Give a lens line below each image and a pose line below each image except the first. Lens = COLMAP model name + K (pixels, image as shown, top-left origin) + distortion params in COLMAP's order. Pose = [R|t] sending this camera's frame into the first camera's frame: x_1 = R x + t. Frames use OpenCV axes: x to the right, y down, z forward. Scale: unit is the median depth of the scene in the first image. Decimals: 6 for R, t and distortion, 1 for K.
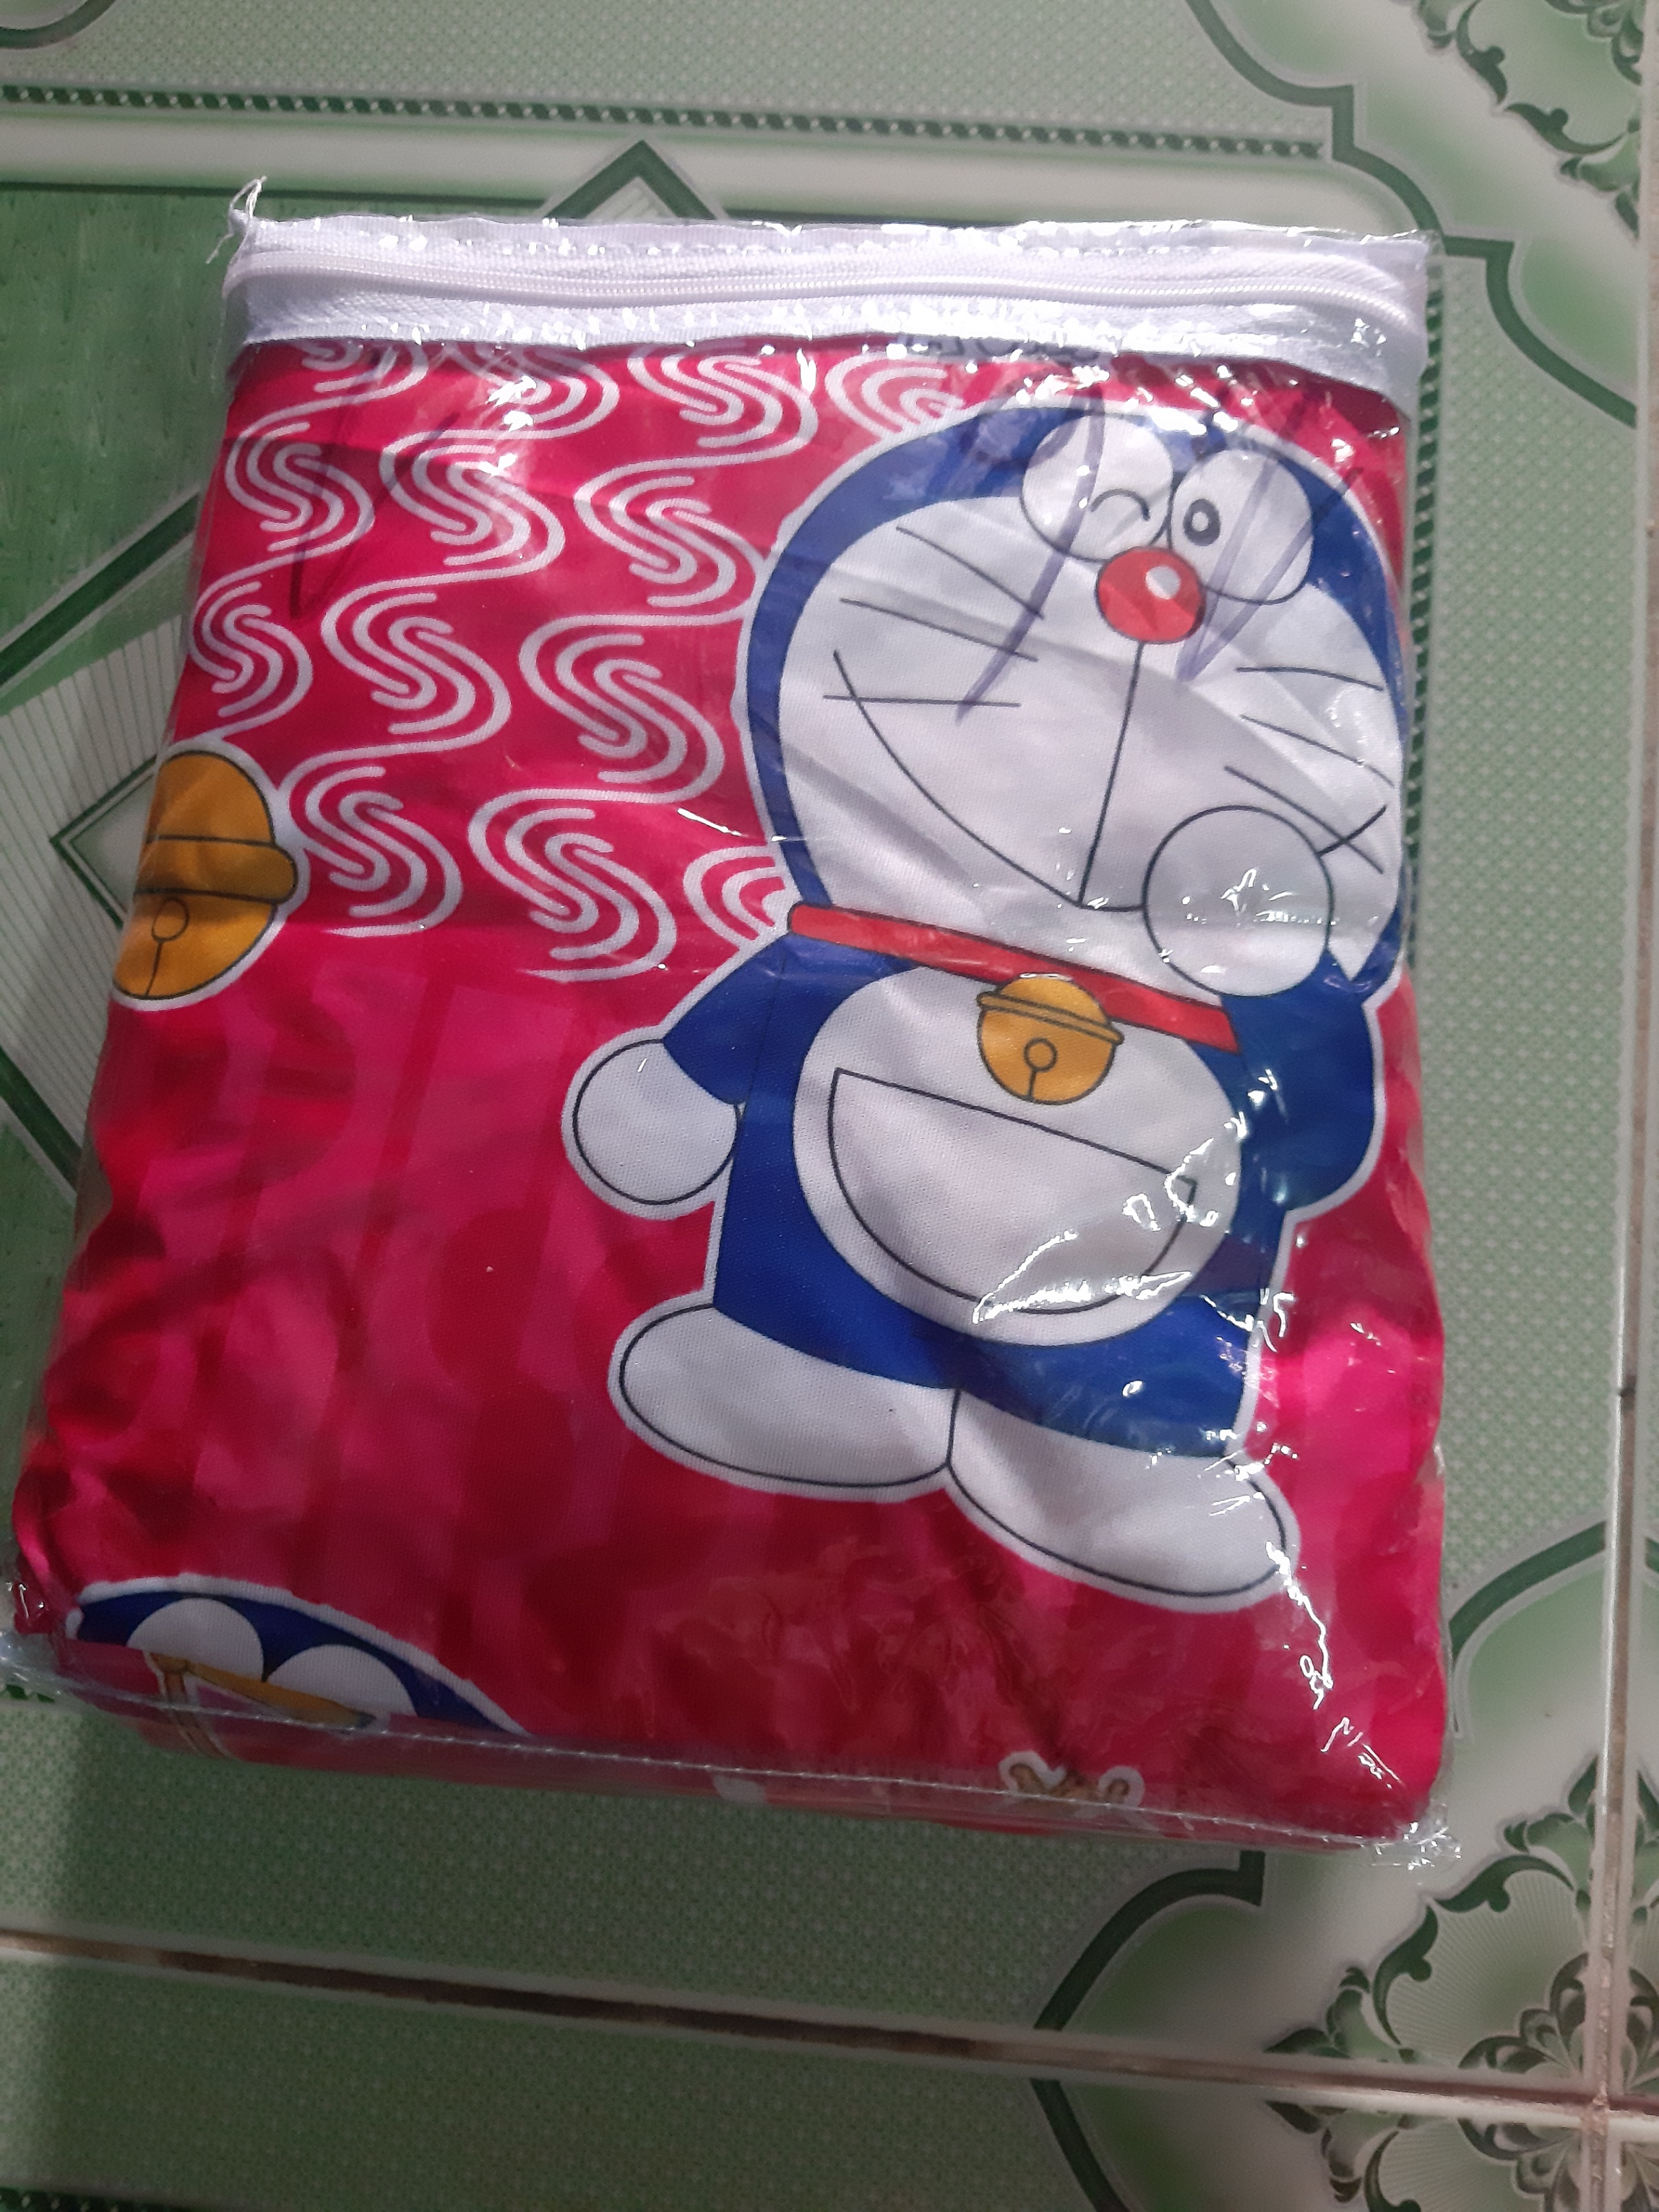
lens RADIAL K [[1730.5, 0, 819.6], [0, 1730.5, 1082.9], [0, 0, 1]] dist [0.031128, -0.023820]
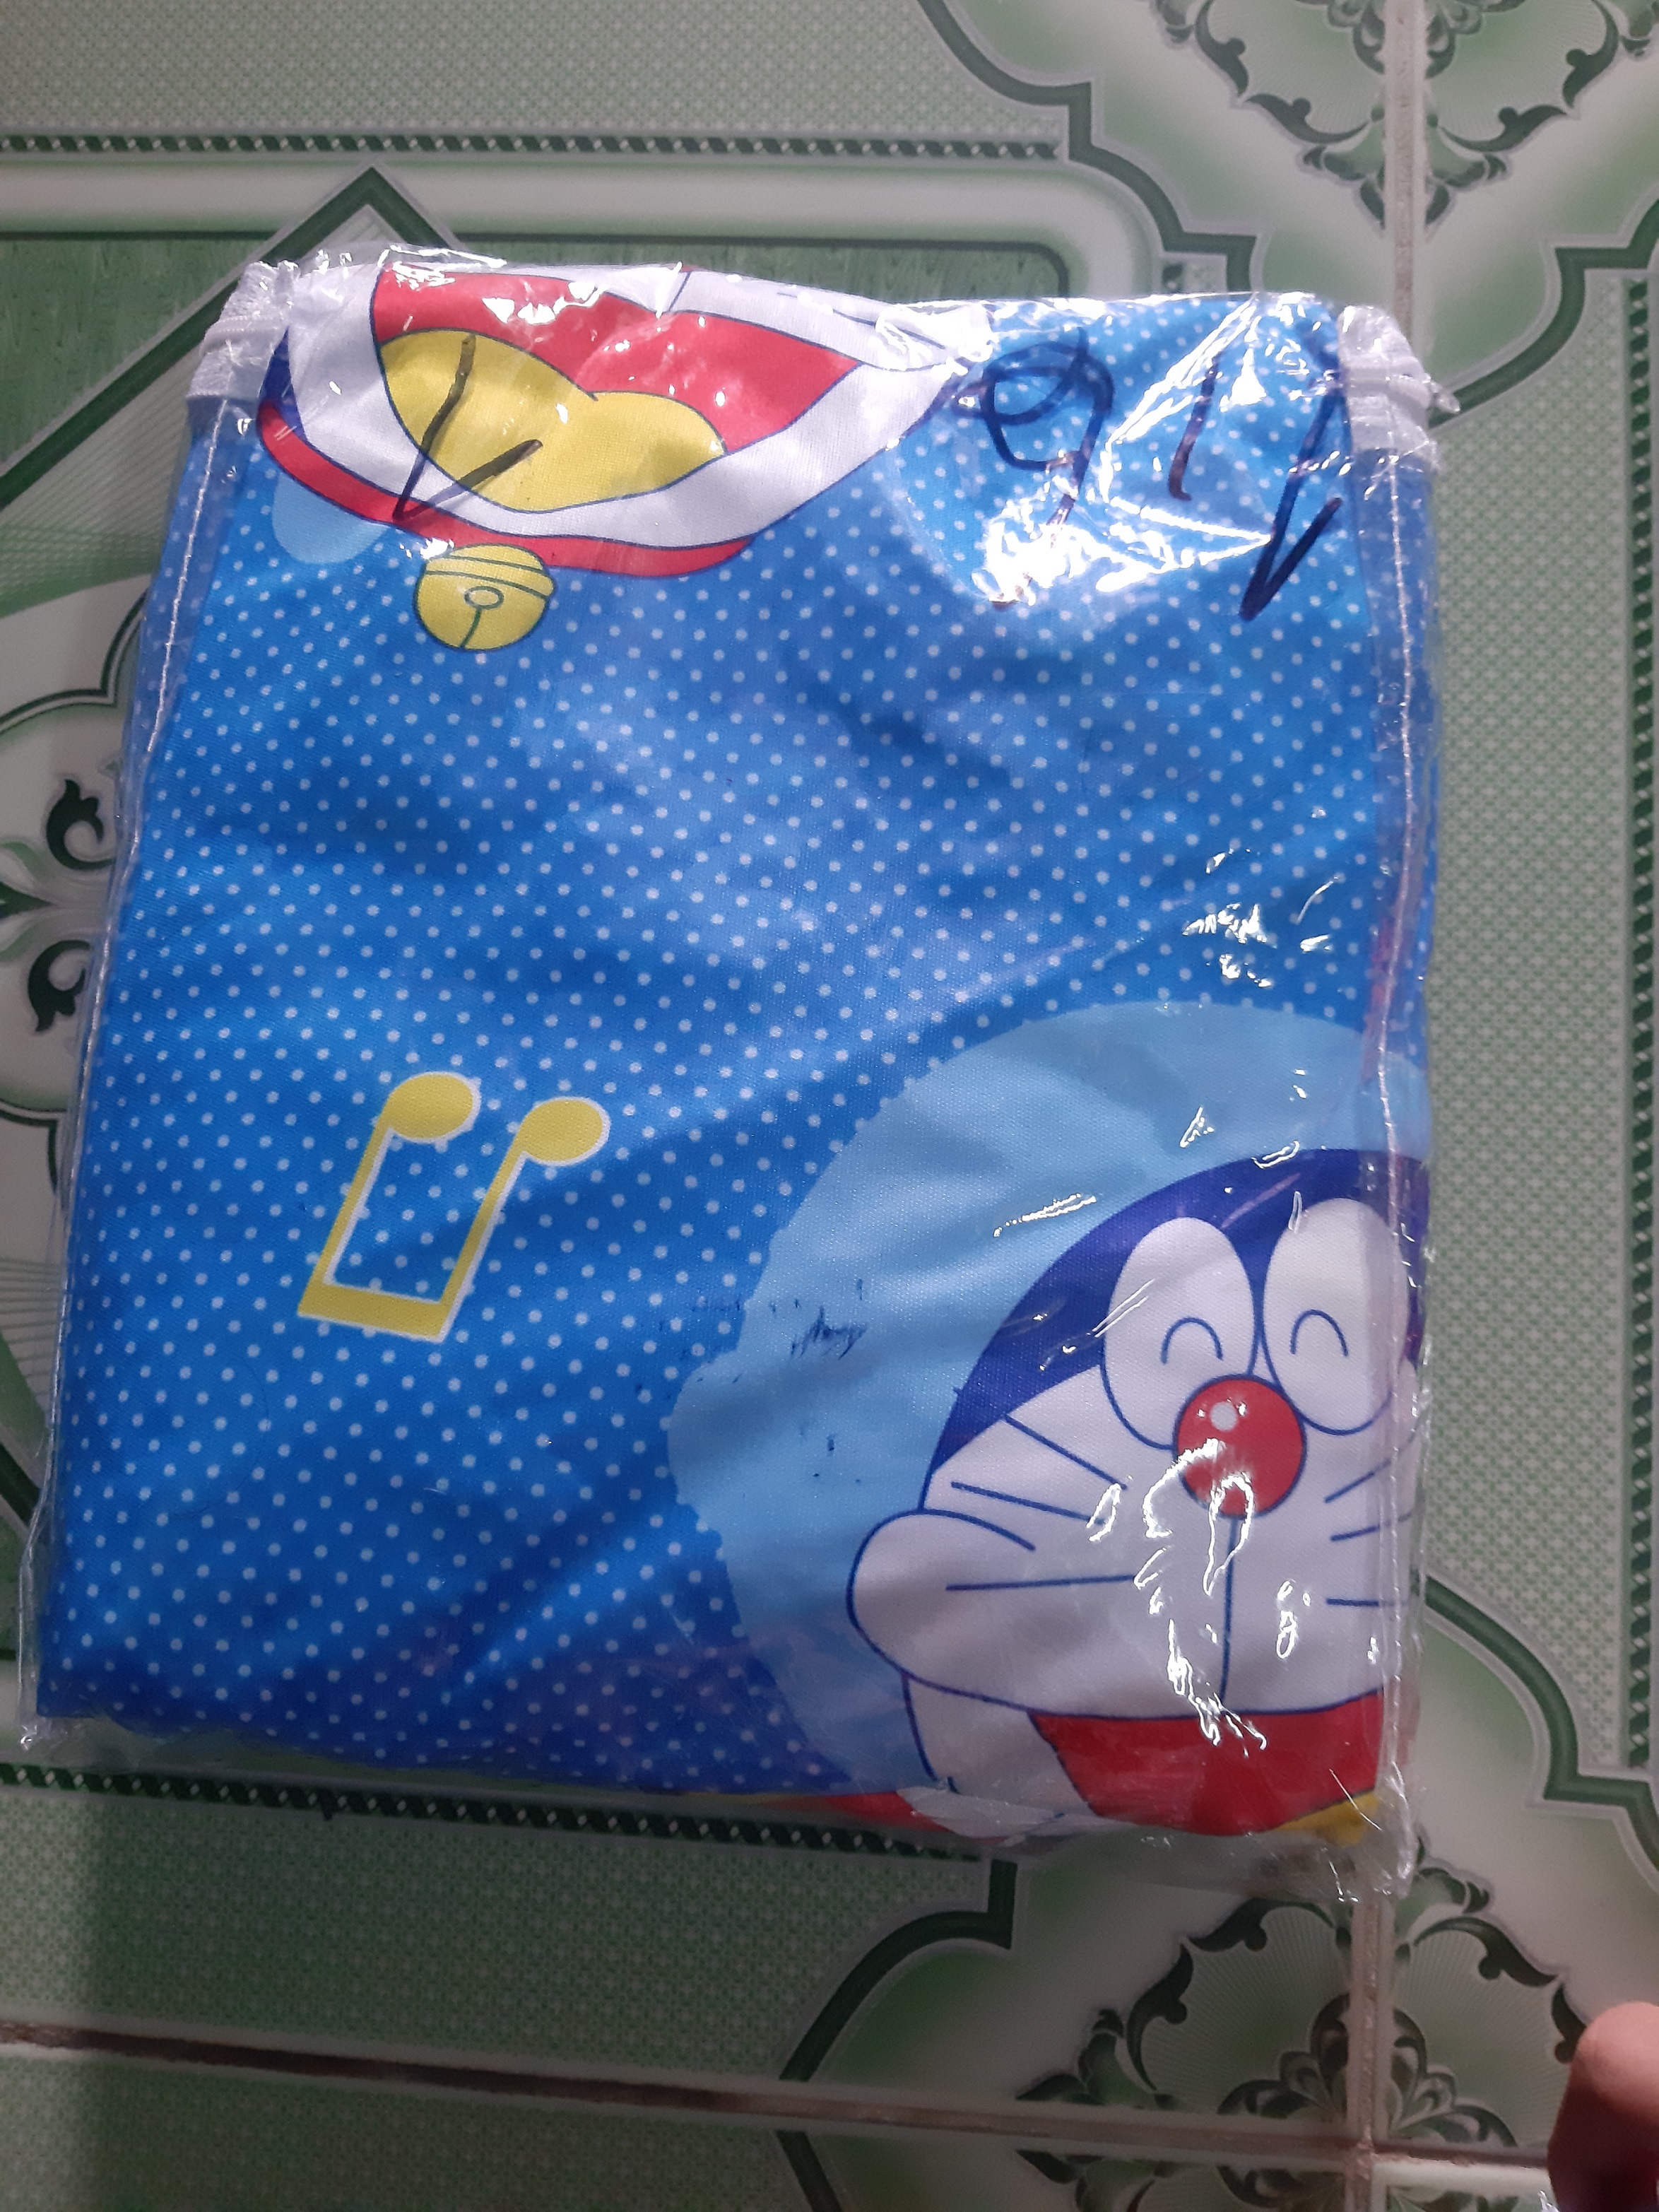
lens RADIAL K [[1730.1, 0, 835.1], [0, 1730.1, 1095.5], [0, 0, 1]] dist [0.031128, -0.023820]
pose [[0.999291, -0.027775, -0.025430, 0.191690], [0.027654, 0.999605, -0.005087, -0.002473], [0.025562, 0.004380, 0.999664, 0.021995]]
